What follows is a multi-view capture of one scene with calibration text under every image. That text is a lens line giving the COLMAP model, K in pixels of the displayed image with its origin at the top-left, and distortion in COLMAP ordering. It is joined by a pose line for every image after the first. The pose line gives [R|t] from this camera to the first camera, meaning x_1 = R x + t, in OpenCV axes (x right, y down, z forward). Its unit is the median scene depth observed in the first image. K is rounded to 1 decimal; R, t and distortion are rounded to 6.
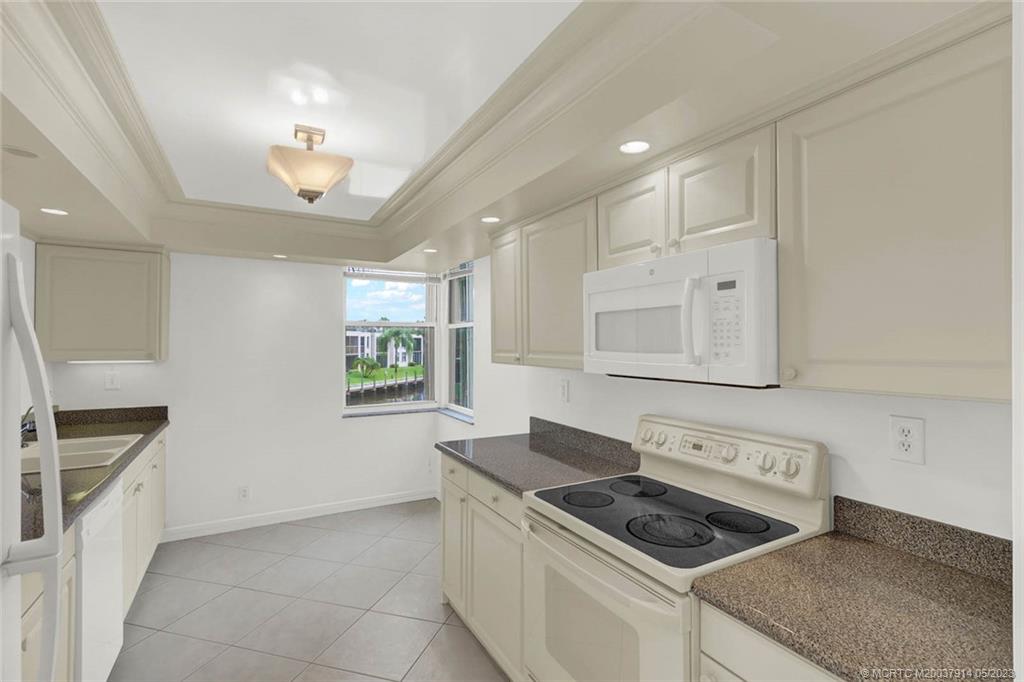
lens RADIAL K [[470.2, 0, 522.0], [0, 470.2, 344.6], [0, 0, 1]] dist [-0.000794, 0.000120]
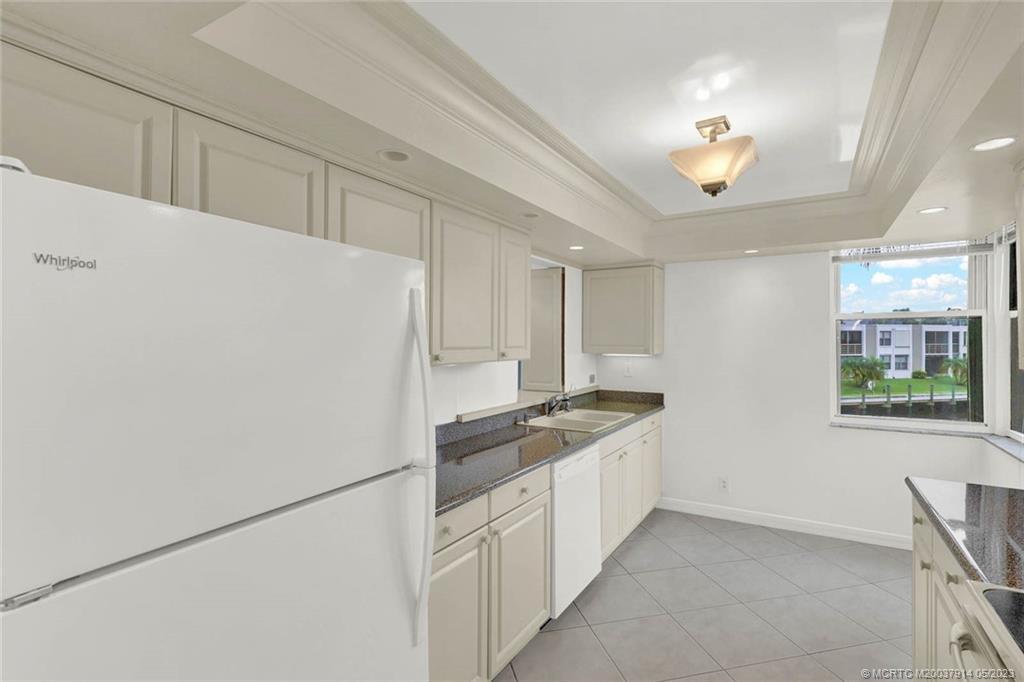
lens RADIAL K [[479.5, 0, 512.0], [0, 479.5, 341.0], [0, 0, 1]] dist [-0.000388, -0.000141]
pose [[0.498878, -0.001669, -0.866670, 0.107940], [-0.000137, 0.999998, -0.002005, 0.001104], [0.866672, 0.001119, 0.498877, 0.073207]]
